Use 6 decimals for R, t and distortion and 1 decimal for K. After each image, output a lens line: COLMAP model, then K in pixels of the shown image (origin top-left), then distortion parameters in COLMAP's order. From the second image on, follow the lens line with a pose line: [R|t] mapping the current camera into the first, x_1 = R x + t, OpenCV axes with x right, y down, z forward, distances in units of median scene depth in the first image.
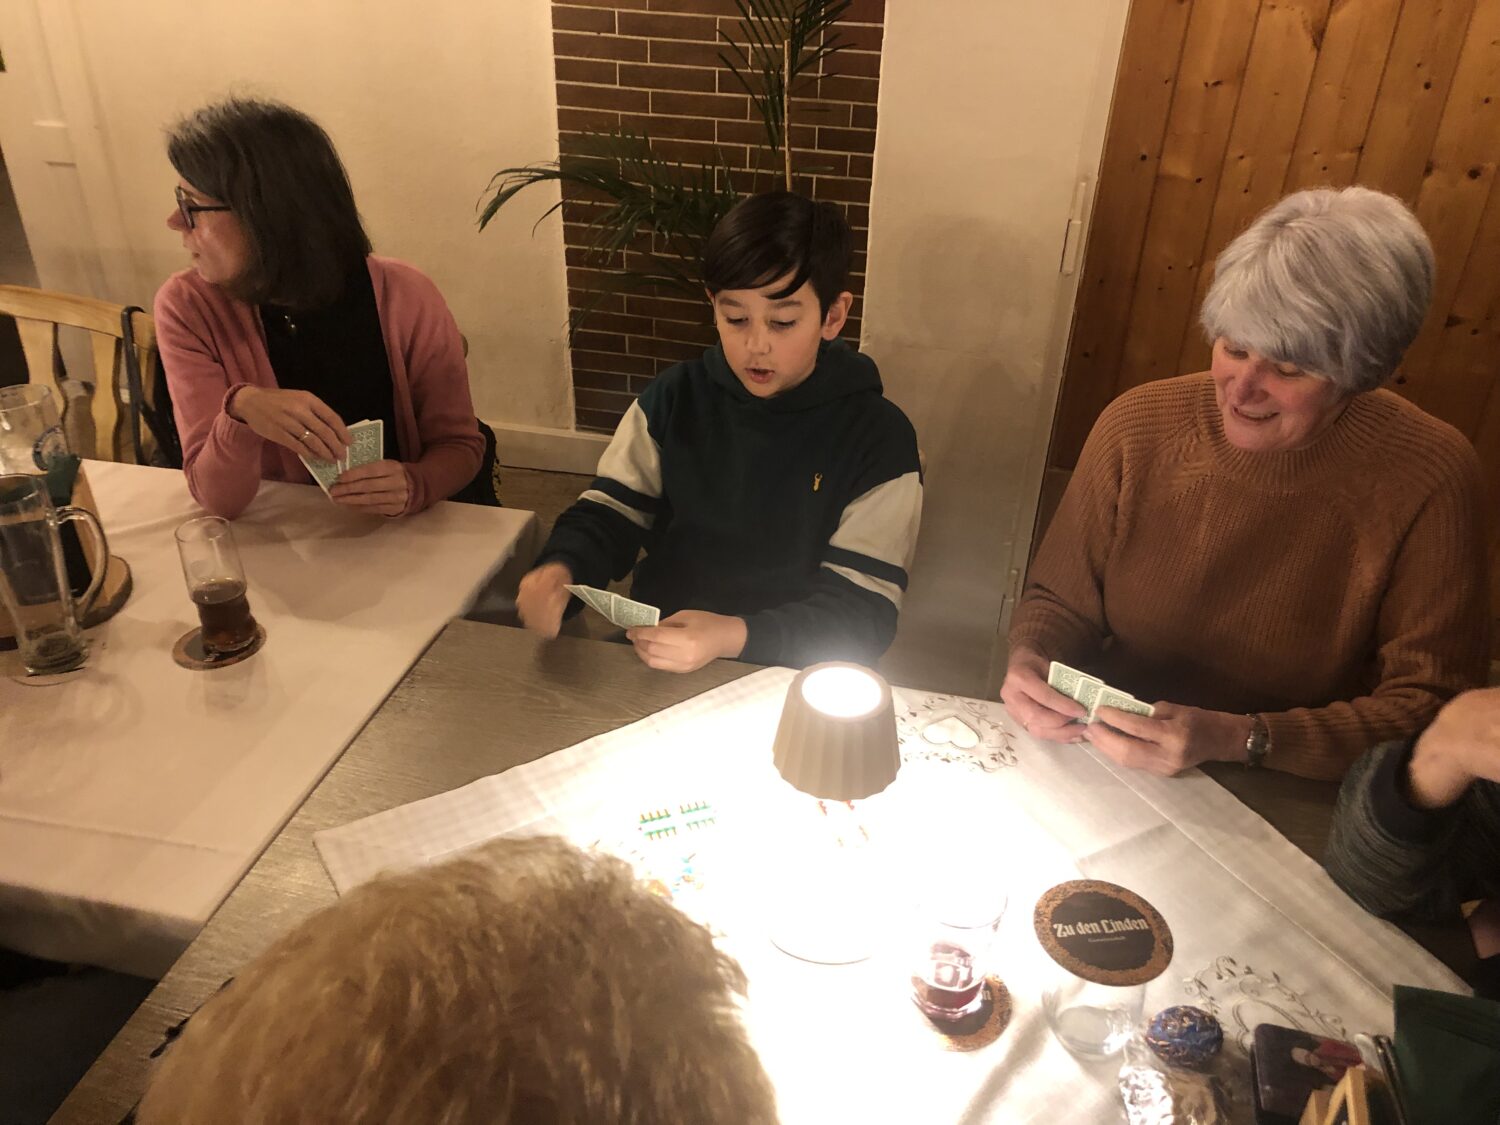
lens RADIAL K [[1210.7, 0, 740.6], [0, 1210.7, 557.8], [0, 0, 1]] dist [0.028535, -0.016509]
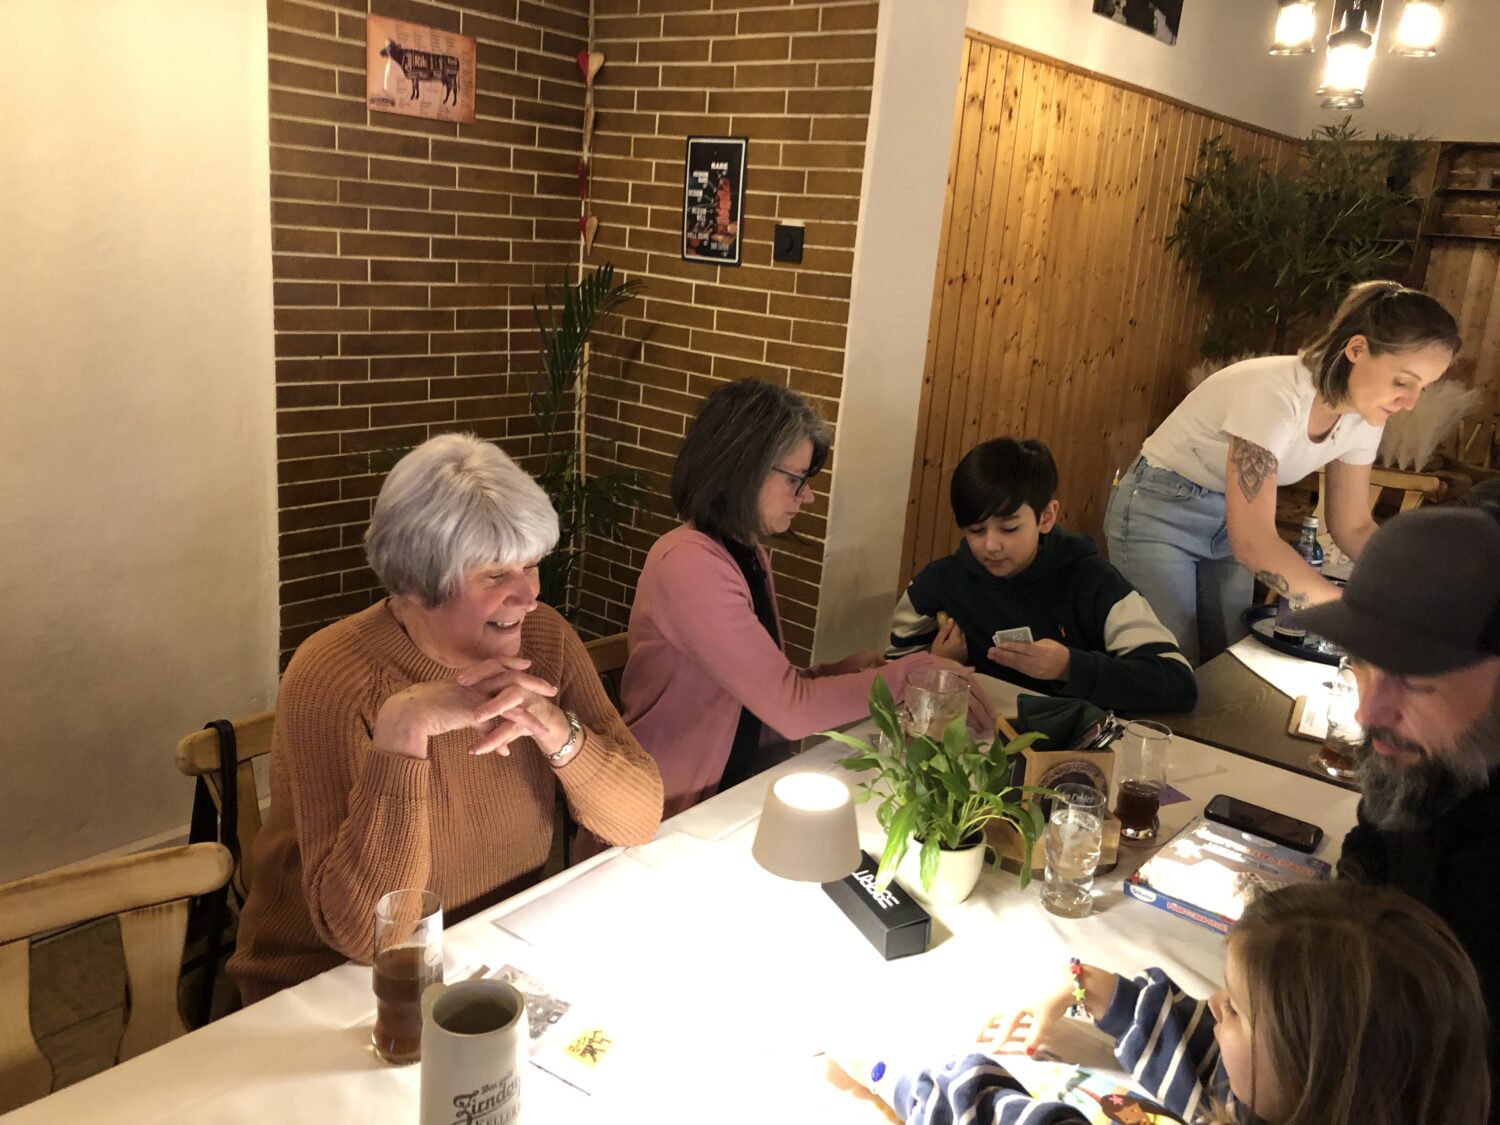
lens RADIAL K [[1226.0, 0, 746.4], [0, 1226.0, 537.4], [0, 0, 1]] dist [0.001075, 0.005175]
pose [[0.489193, -0.212288, 0.845946, -1.164221], [0.376534, 0.926286, 0.014707, -0.281117], [-0.786710, 0.311333, 0.533066, 0.407747]]
